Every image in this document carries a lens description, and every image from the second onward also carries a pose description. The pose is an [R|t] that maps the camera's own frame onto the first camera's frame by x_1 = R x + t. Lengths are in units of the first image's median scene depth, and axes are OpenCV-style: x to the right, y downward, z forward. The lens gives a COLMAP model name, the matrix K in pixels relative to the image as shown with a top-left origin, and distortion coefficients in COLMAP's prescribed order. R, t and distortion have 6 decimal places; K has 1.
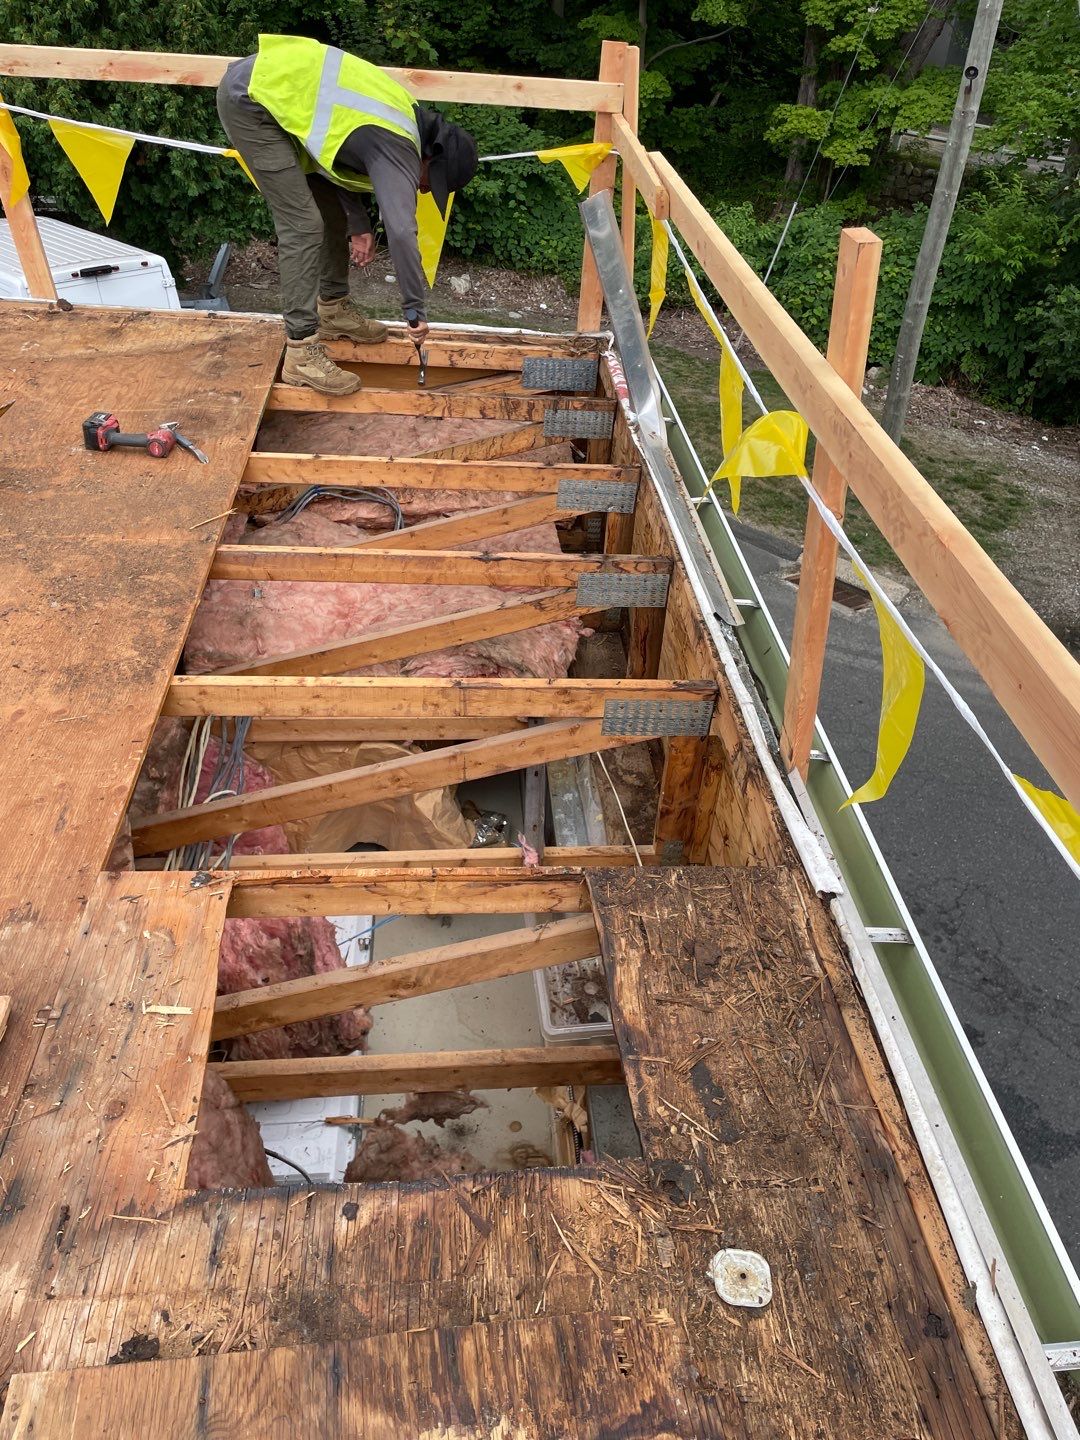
lens RADIAL K [[1075.0, 0, 540.1], [0, 1075.0, 718.3], [0, 0, 1]] dist [0.036672, -0.039351]
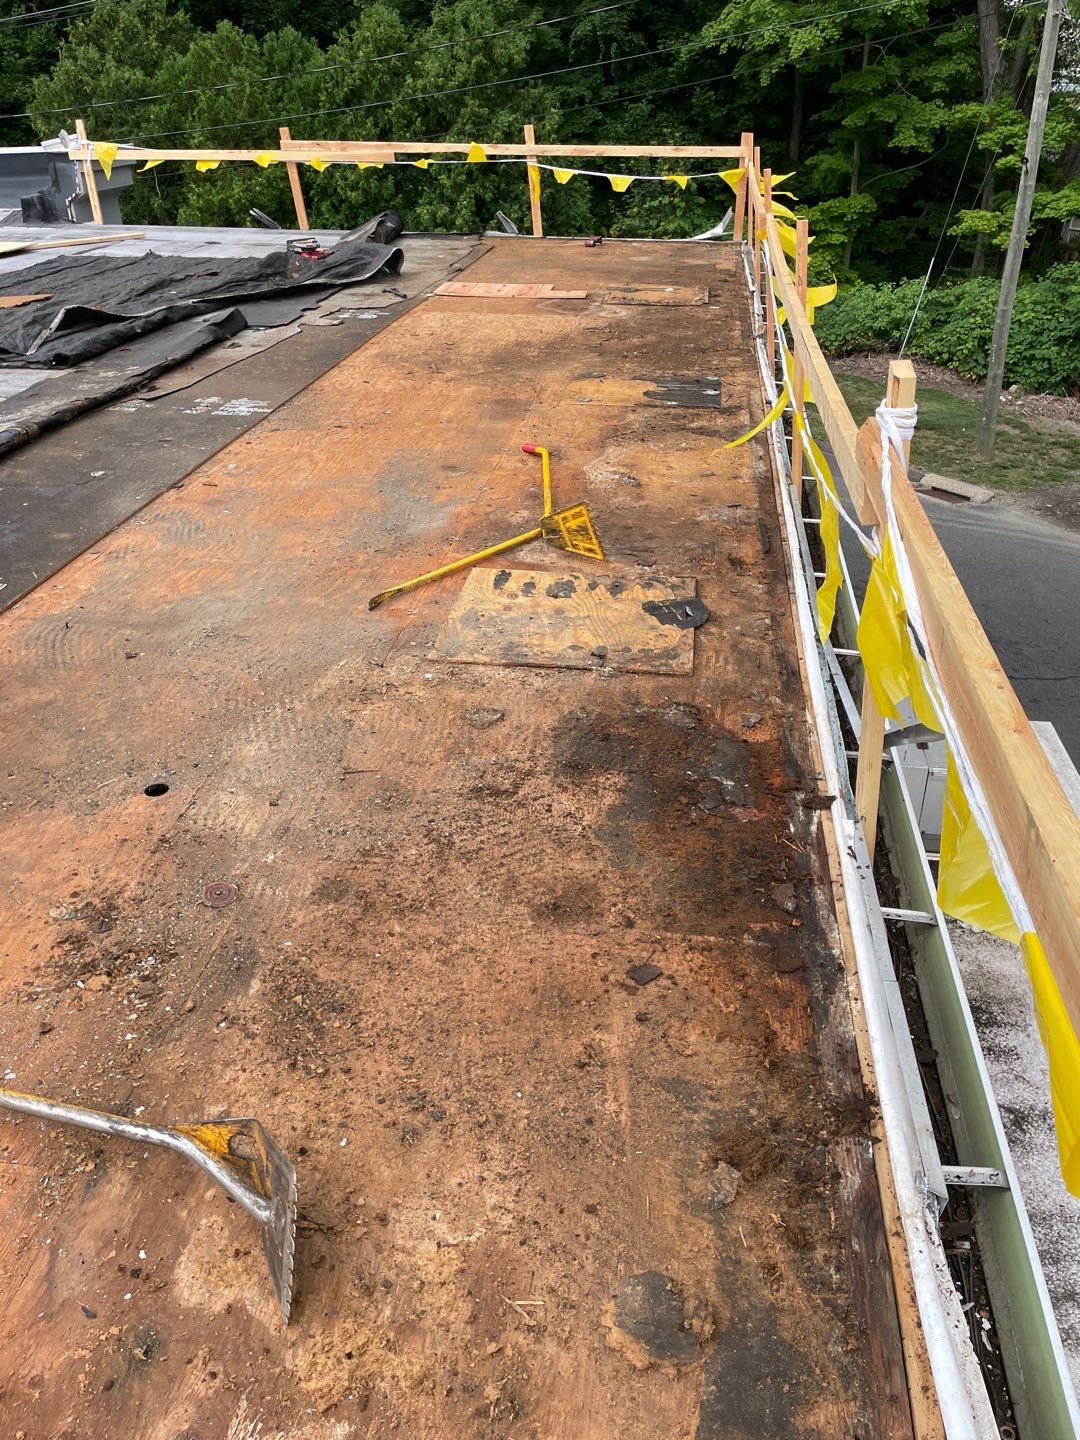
lens RADIAL K [[1075.0, 0, 545.4], [0, 1075.0, 717.8], [0, 0, 1]] dist [0.036672, -0.039351]
pose [[0.975654, 0.045774, -0.214486, 0.050382], [-0.070868, 0.991312, -0.110806, 0.268480], [0.207551, 0.123308, 0.970421, -0.360186]]
